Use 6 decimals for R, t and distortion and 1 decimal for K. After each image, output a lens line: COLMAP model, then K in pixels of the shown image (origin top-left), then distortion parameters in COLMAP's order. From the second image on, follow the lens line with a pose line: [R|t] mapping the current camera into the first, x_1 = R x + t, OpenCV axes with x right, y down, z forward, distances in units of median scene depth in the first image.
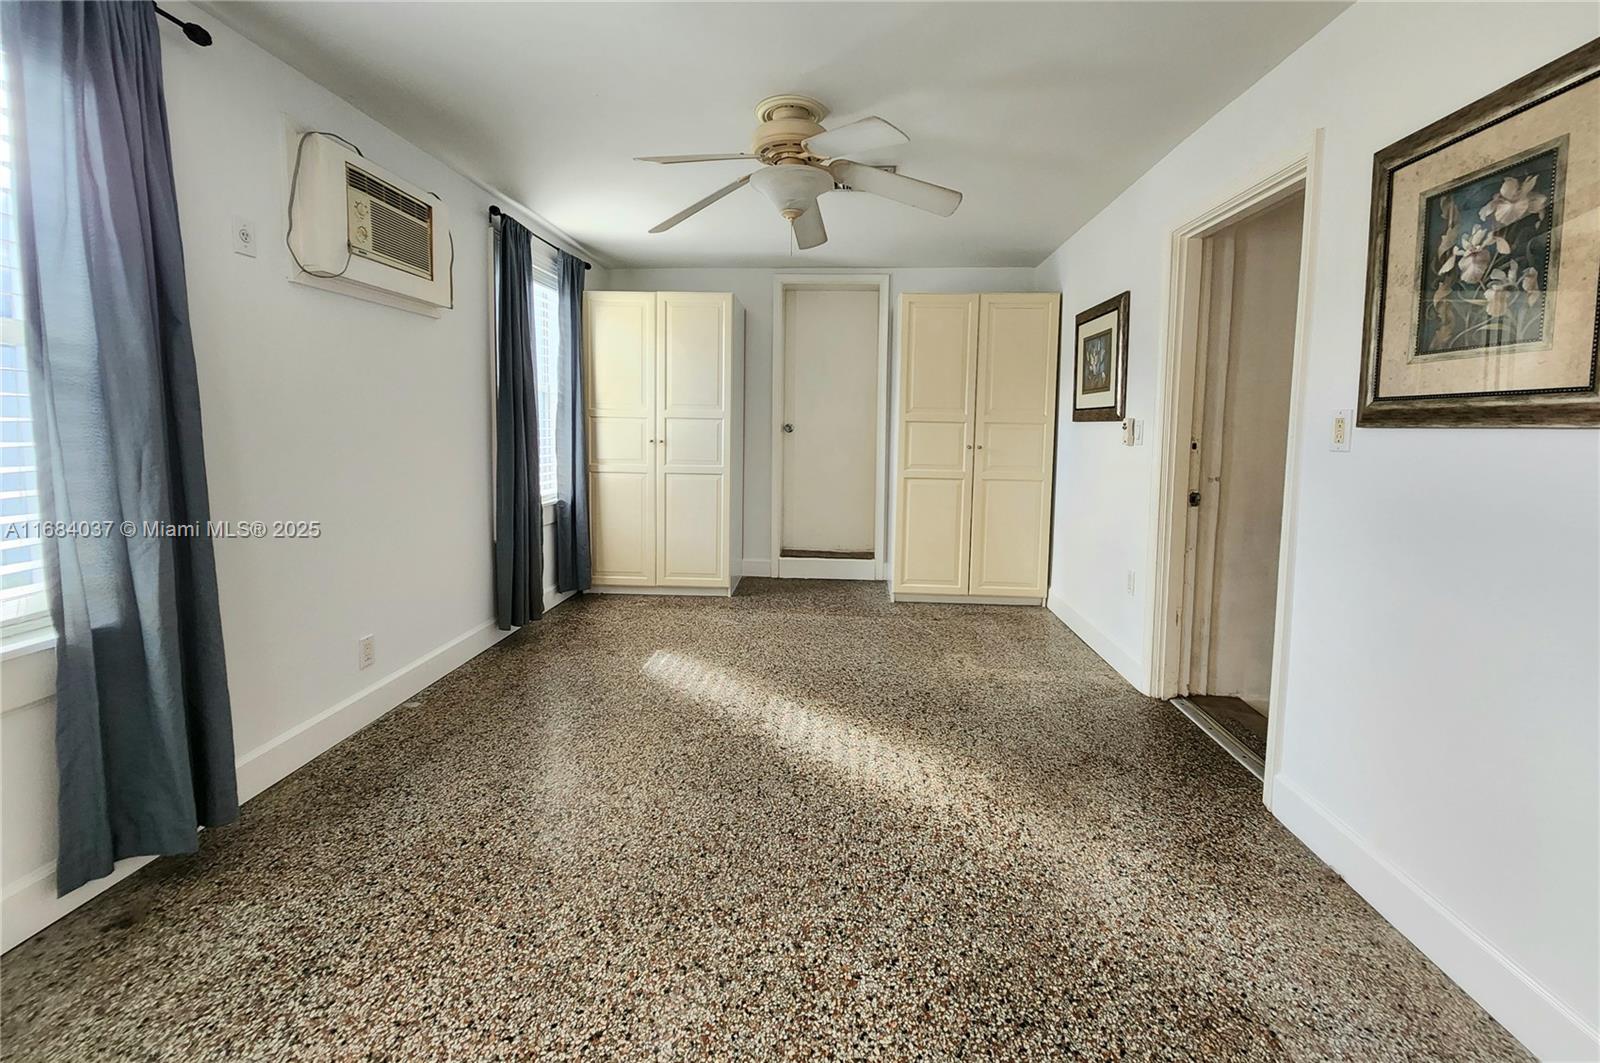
lens RADIAL K [[604.9, 0, 804.6], [0, 604.9, 464.9], [0, 0, 1]] dist [-0.000075, -0.000029]
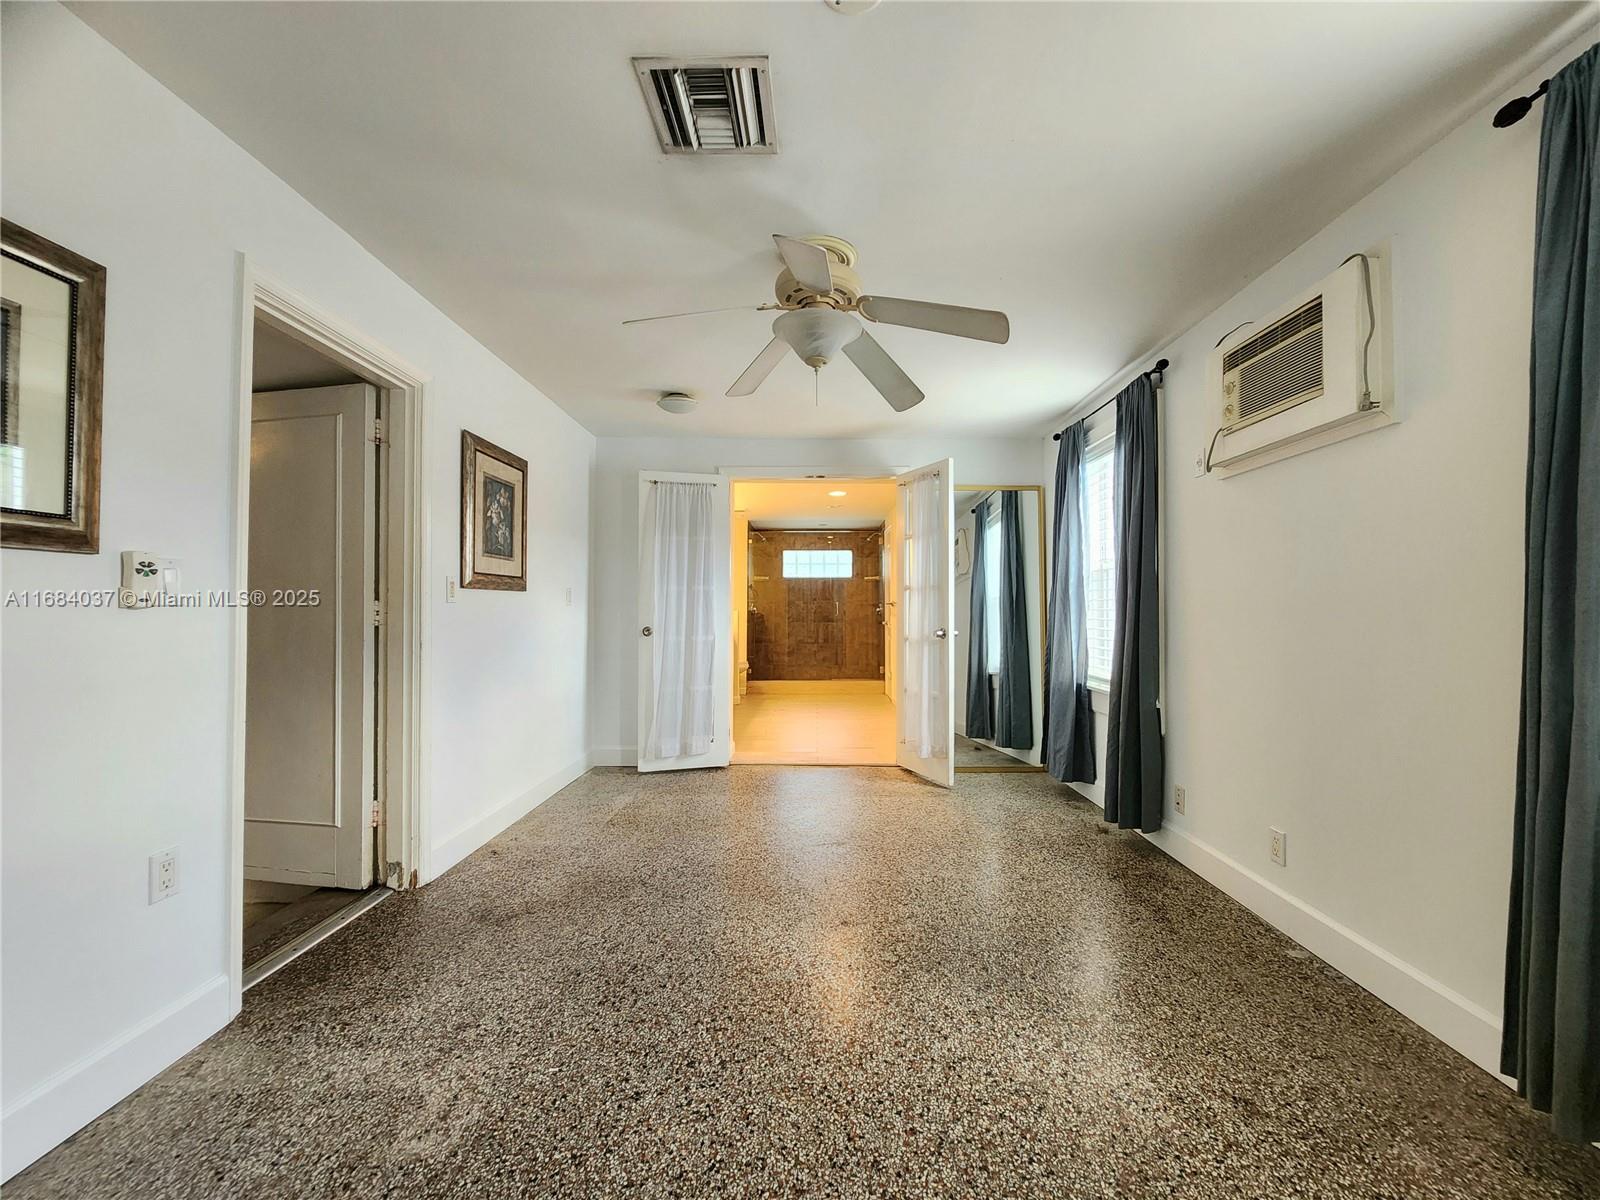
lens RADIAL K [[642.4, 0, 800.0], [0, 642.4, 600.0], [0, 0, 1]] dist [0.000243, 0.000008]
pose [[-0.998893, -0.017906, -0.043492, 0.041970], [-0.020159, 0.998447, 0.051932, -0.102837], [0.042495, 0.052751, -0.997703, 2.070016]]
